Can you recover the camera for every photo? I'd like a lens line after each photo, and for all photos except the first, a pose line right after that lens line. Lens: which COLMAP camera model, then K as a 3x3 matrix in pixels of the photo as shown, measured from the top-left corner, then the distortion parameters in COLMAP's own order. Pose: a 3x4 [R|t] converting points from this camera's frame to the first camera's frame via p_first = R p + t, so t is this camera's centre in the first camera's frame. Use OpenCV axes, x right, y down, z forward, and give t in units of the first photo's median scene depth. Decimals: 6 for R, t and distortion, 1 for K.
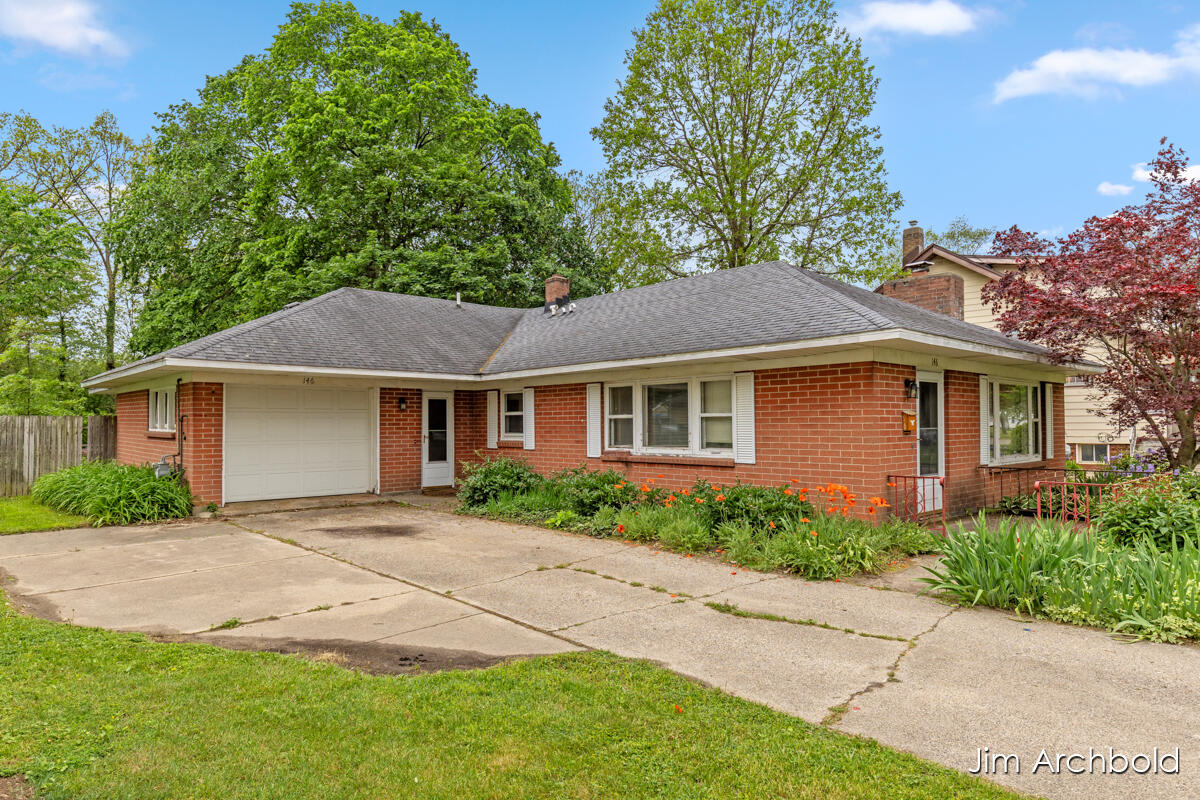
lens RADIAL K [[713.7, 0, 600.3], [0, 713.7, 404.3], [0, 0, 1]] dist [0.001258, 0.000816]
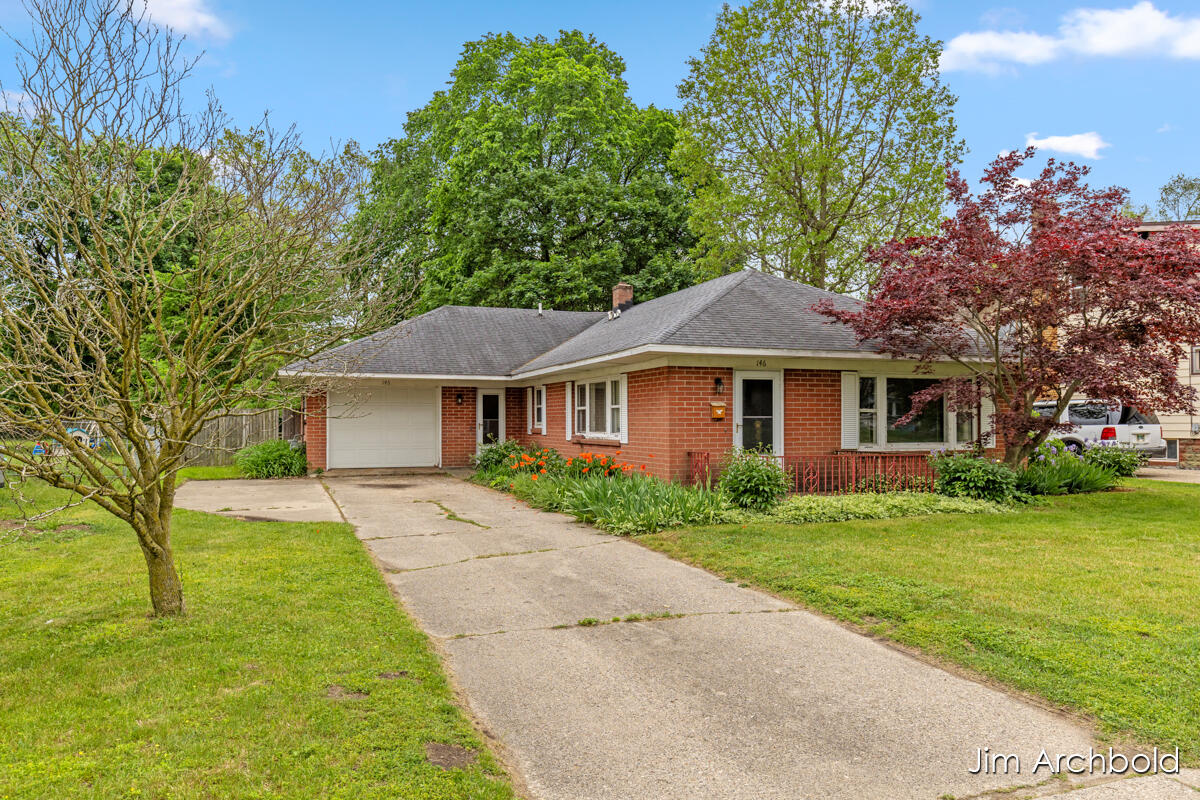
lens RADIAL K [[845.0, 0, 599.4], [0, 845.0, 397.3], [0, 0, 1]] dist [0.000845, 0.001046]
pose [[0.928827, -0.006278, -0.370461, 0.530610], [0.006681, 0.999978, -0.000194, -0.001433], [0.370454, -0.002294, 0.928848, -0.330027]]
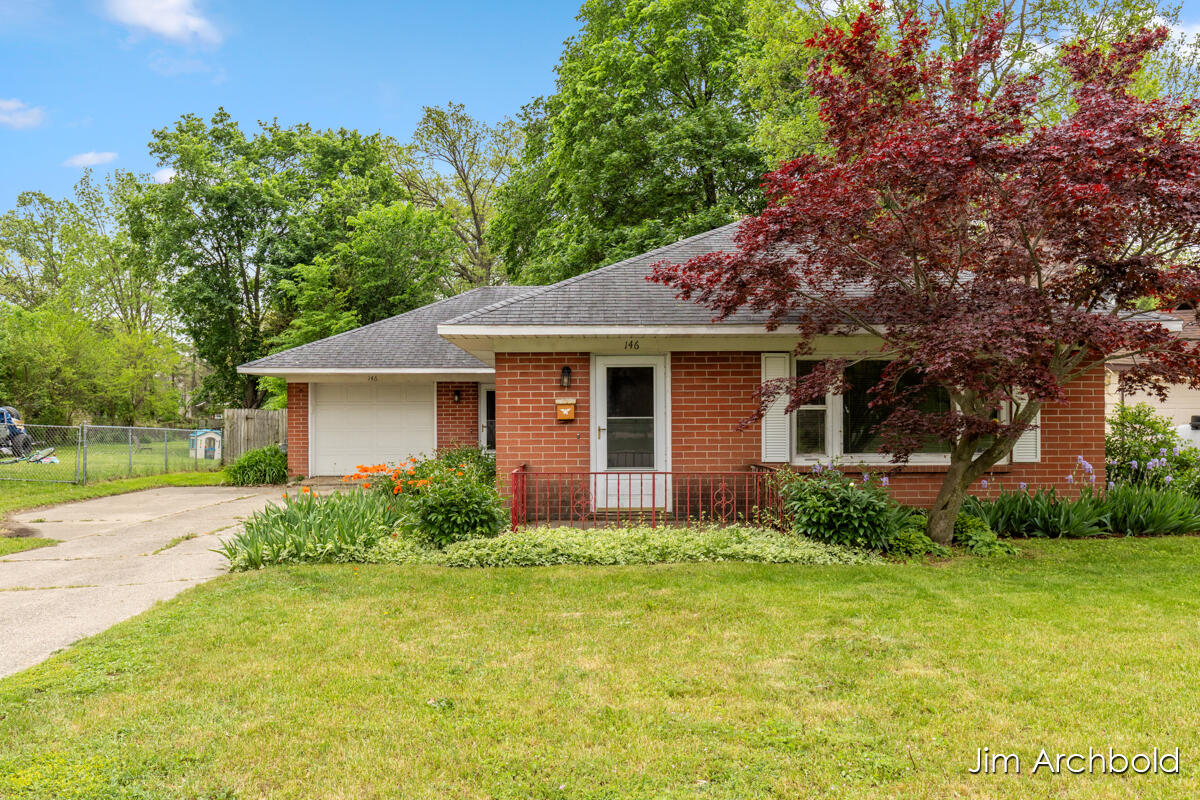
lens RADIAL K [[987.9, 0, 601.0], [0, 987.9, 406.8], [0, 0, 1]] dist [0.003680, 0.002505]
pose [[0.744965, -0.007341, -0.667064, 0.909063], [0.020483, 0.999720, 0.011873, 0.002612], [0.666789, -0.022509, 0.744906, 0.017443]]
